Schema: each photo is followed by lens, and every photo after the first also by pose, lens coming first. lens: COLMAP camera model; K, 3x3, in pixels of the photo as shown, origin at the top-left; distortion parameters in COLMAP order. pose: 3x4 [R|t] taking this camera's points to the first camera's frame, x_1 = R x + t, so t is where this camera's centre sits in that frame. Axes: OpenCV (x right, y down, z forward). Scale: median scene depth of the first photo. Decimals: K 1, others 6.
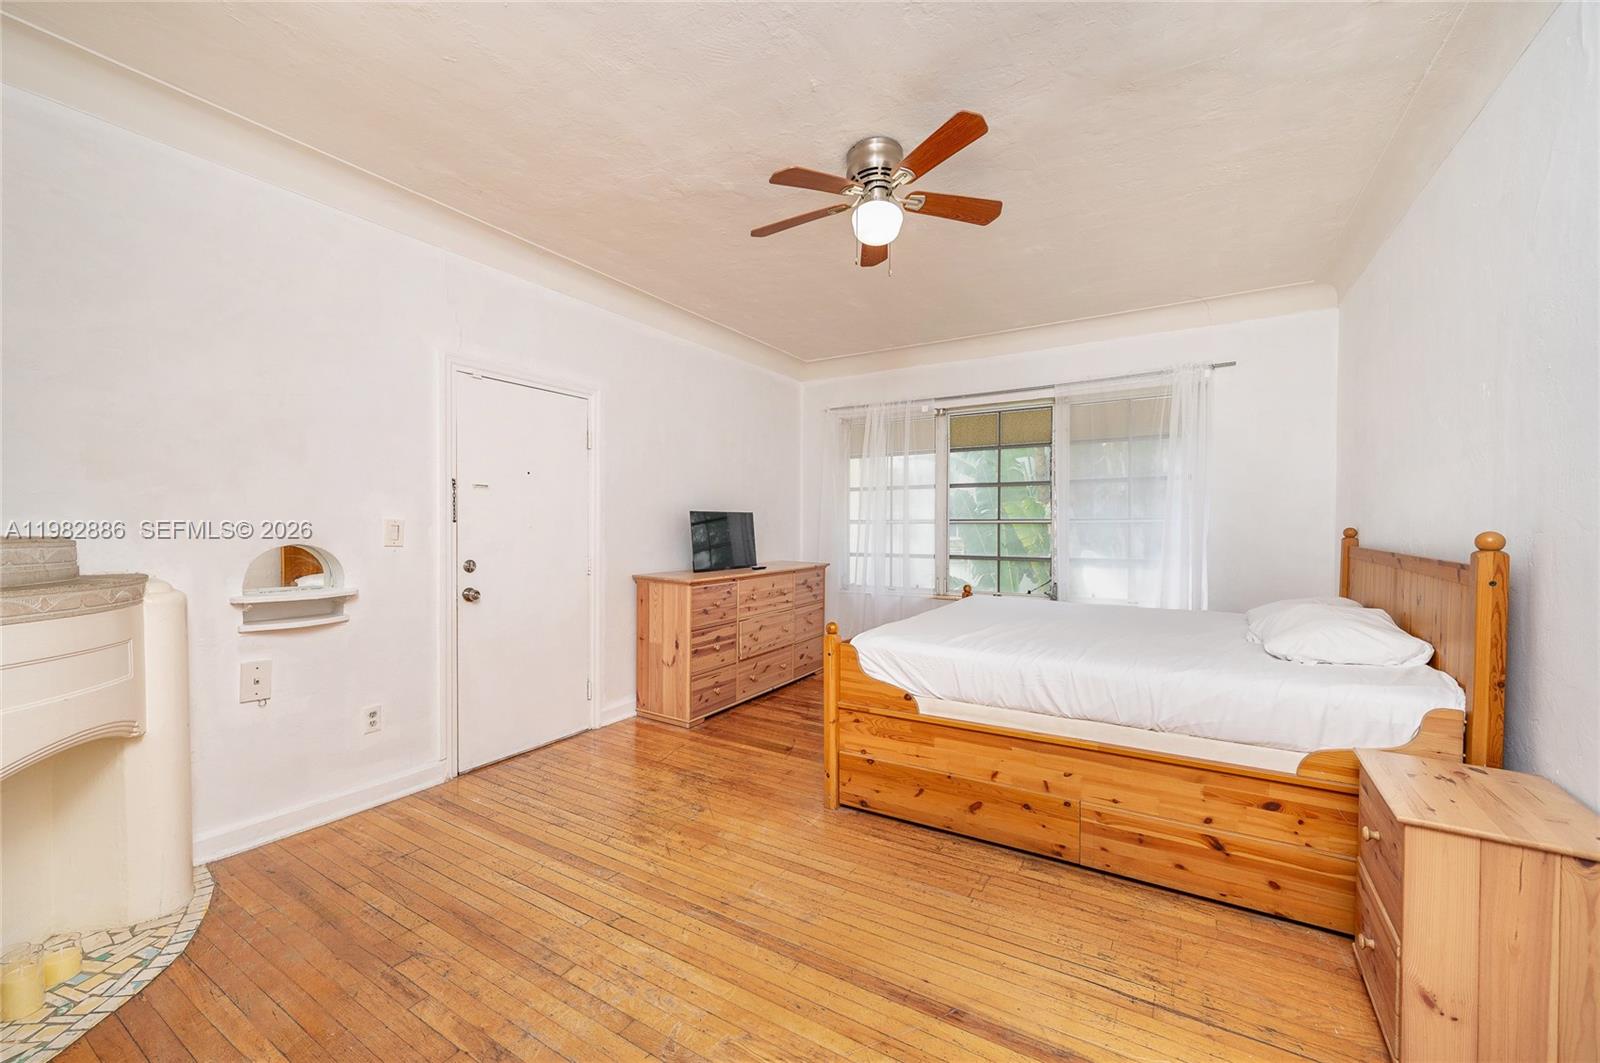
lens RADIAL K [[640.9, 0, 804.6], [0, 640.9, 538.6], [0, 0, 1]] dist [-0.001645, 0.000105]
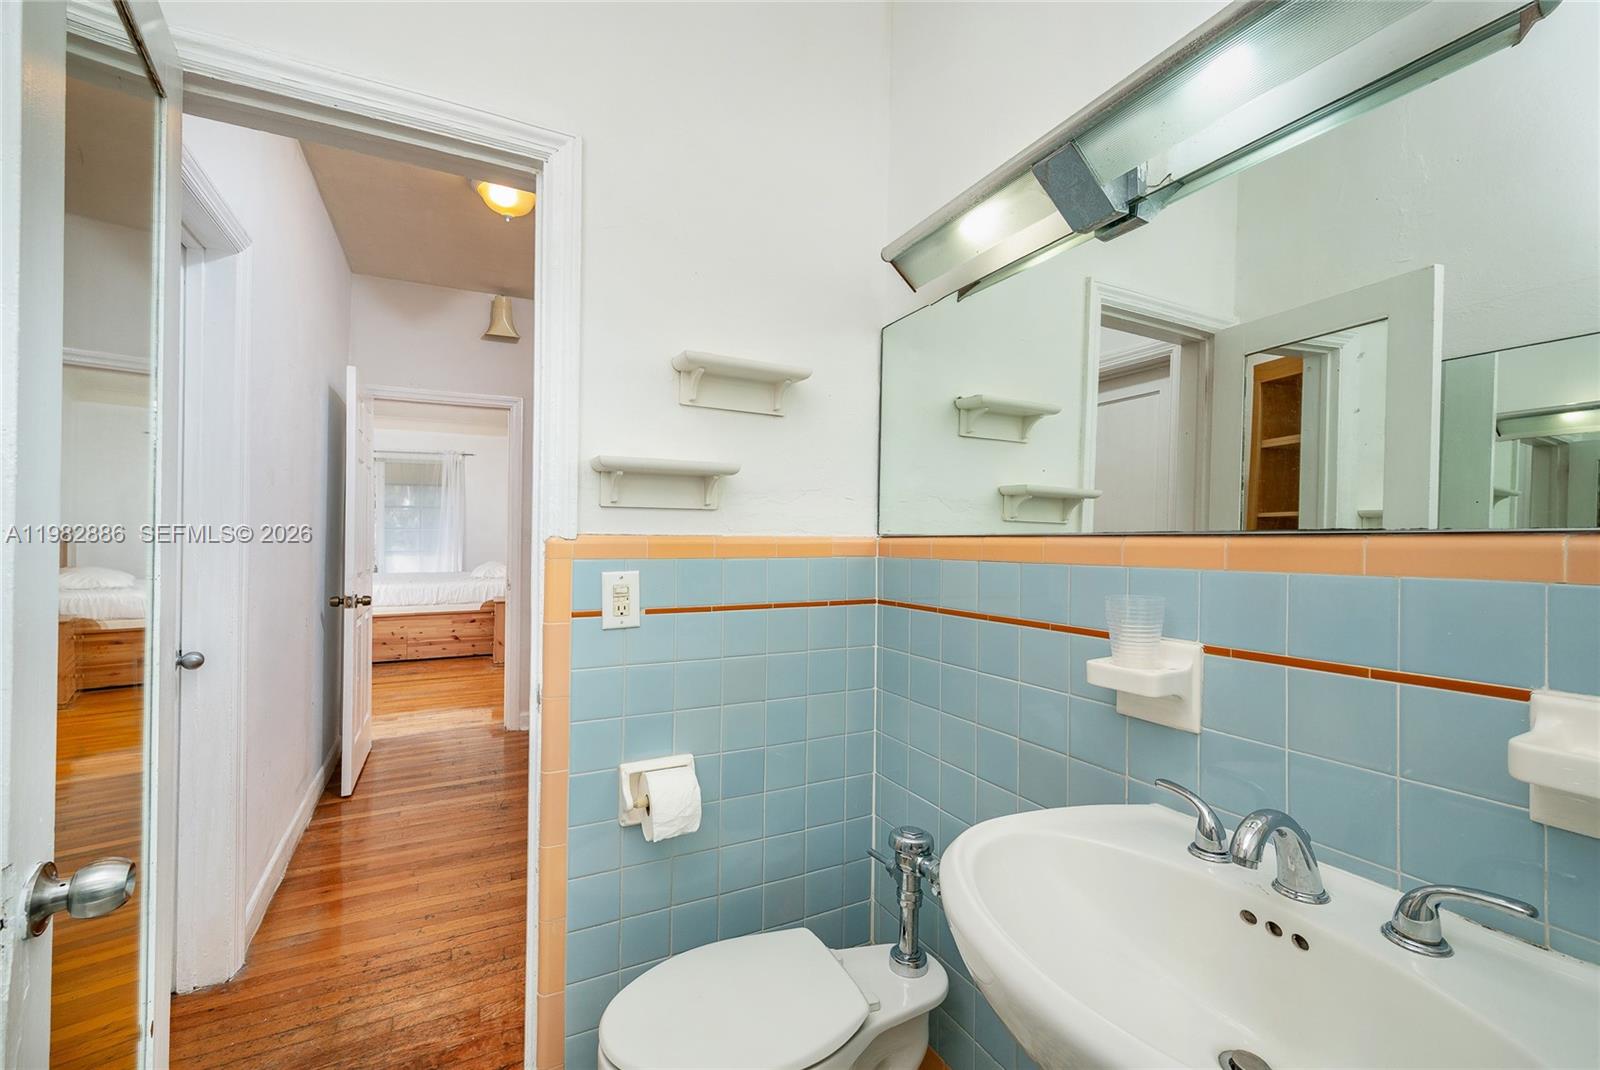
lens RADIAL K [[645.8, 0, 795.3], [0, 645.8, 524.1], [0, 0, 1]] dist [-0.010536, 0.000077]
pose [[0.526450, 0.016406, 0.850048, -0.828158], [0.015229, 0.999471, -0.028721, 0.042611], [-0.850069, 0.028066, 0.525922, -1.480586]]
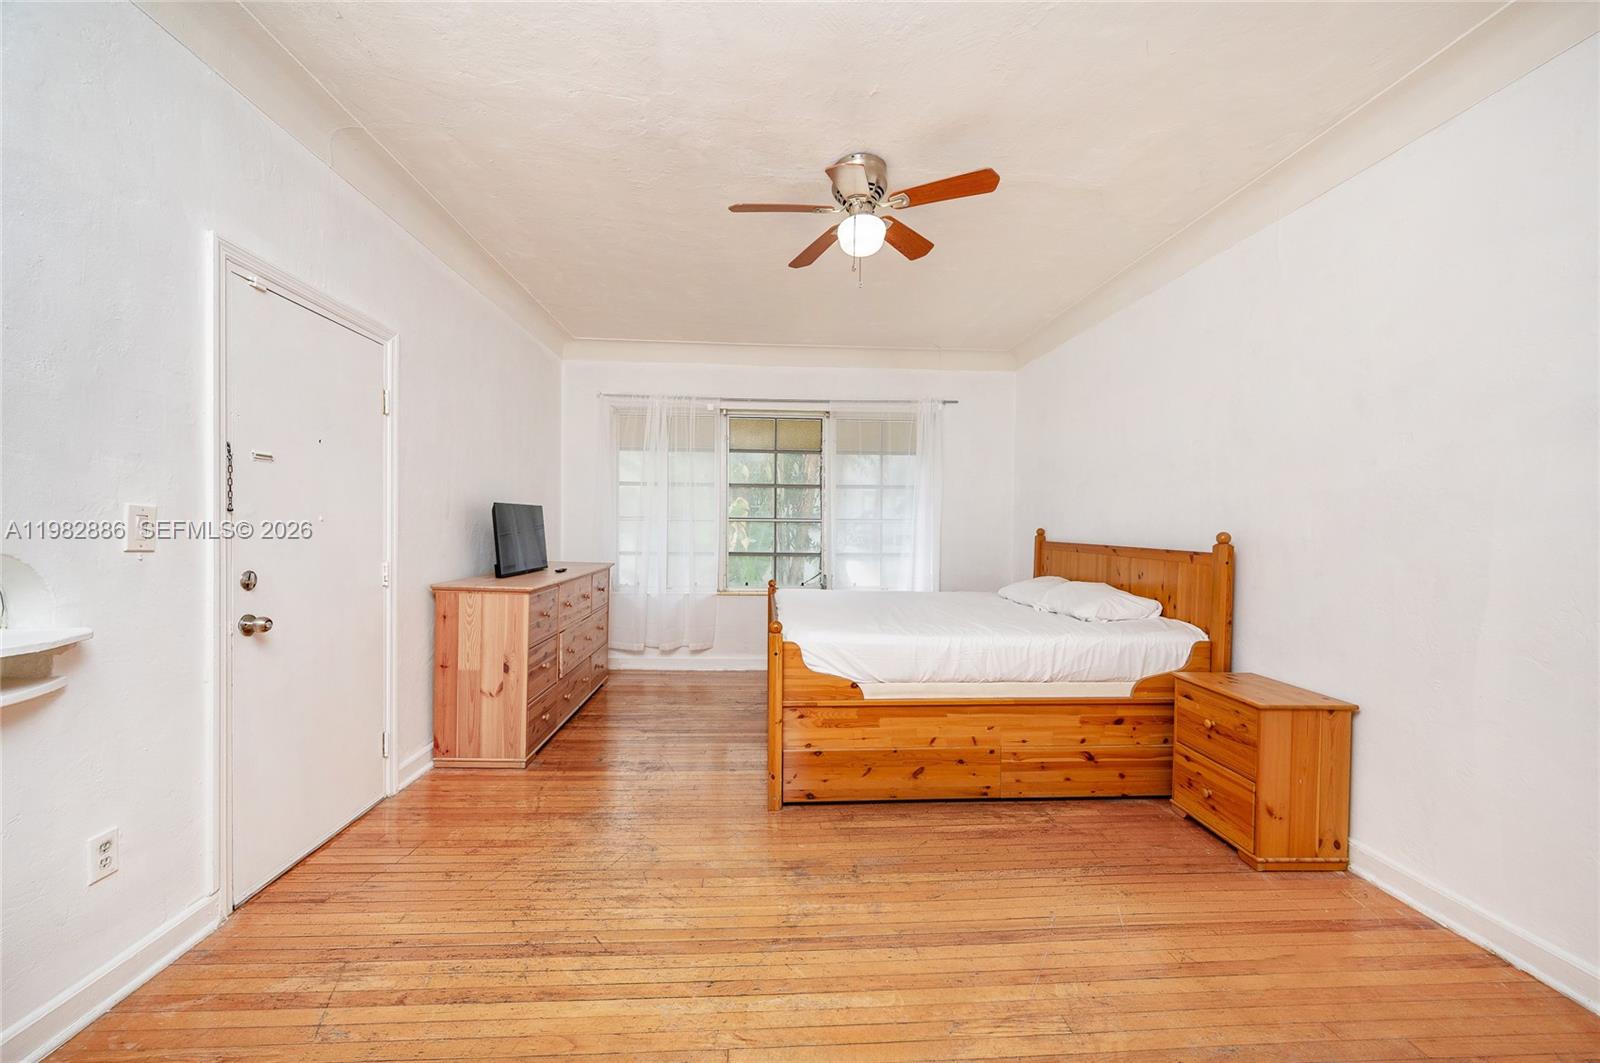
lens RADIAL K [[634.5, 0, 811.1], [0, 634.5, 537.4], [0, 0, 1]] dist [-0.001111, -0.000086]
pose [[0.814350, -0.002768, 0.580367, -0.489628], [0.000795, 0.999993, 0.003653, -0.002400], [-0.580373, -0.002513, 0.814347, 0.176214]]
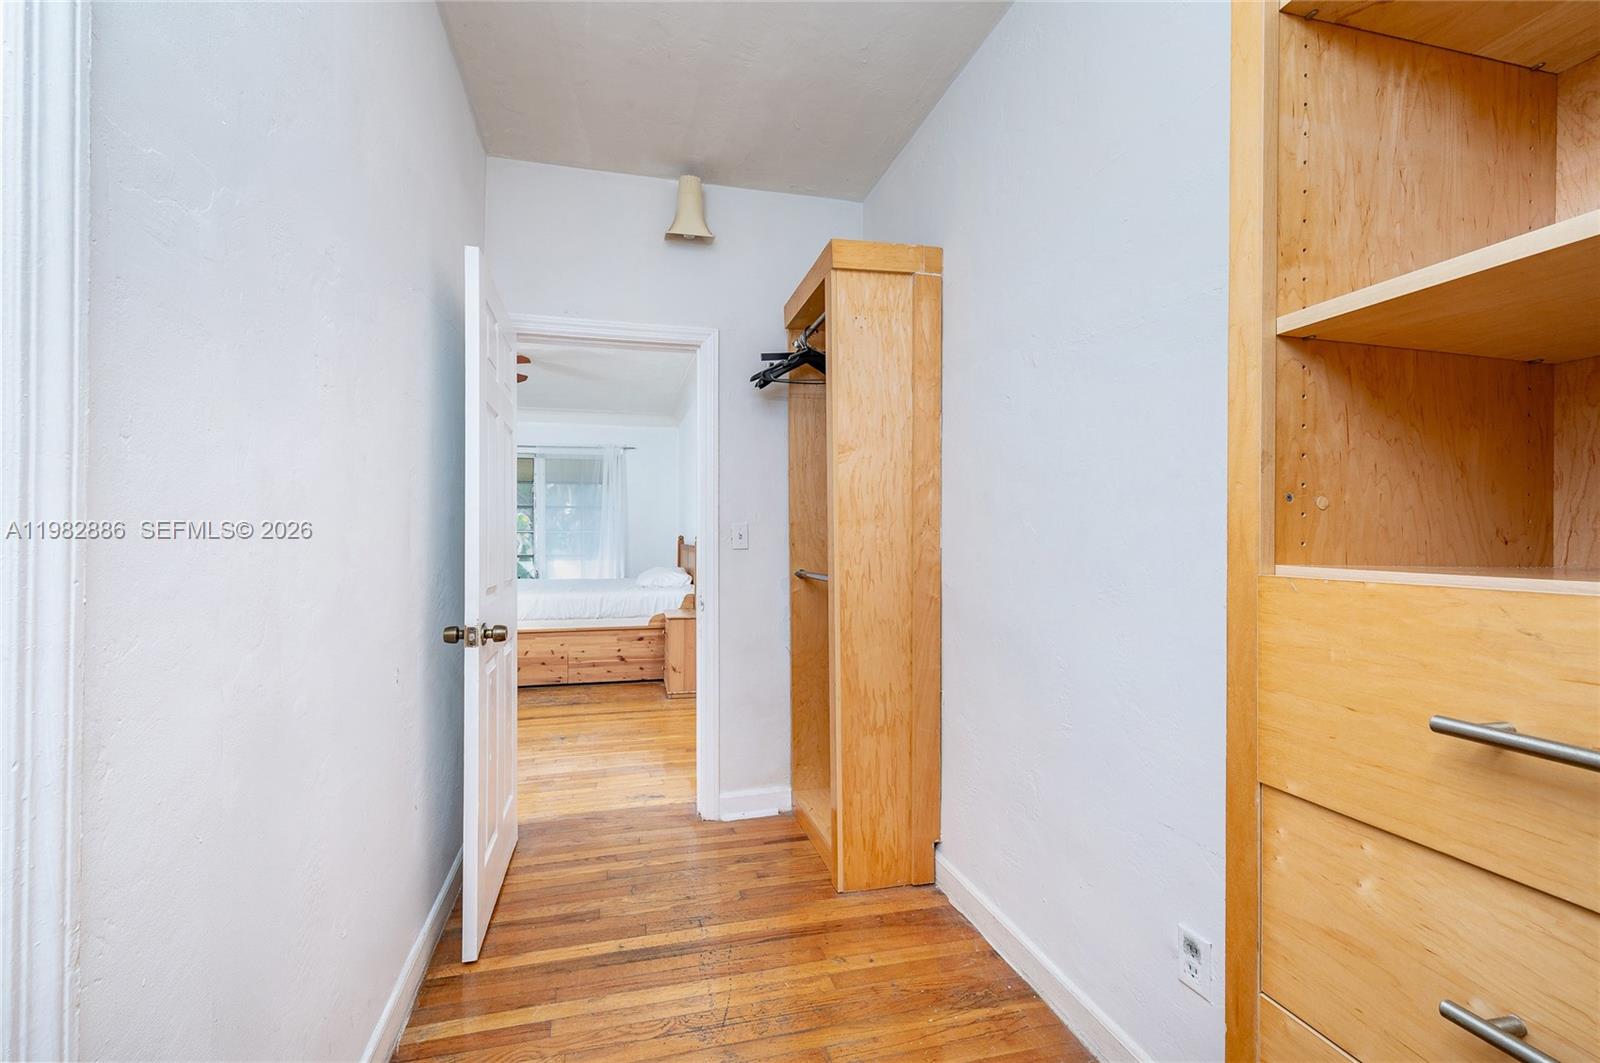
lens RADIAL K [[640.9, 0, 804.6], [0, 640.9, 538.6], [0, 0, 1]] dist [-0.001645, 0.000105]
pose [[0.679957, 0.002580, 0.733247, -0.538794], [0.015874, 0.999708, -0.018238, 0.049746], [-0.733080, 0.024040, 0.679718, -0.940294]]
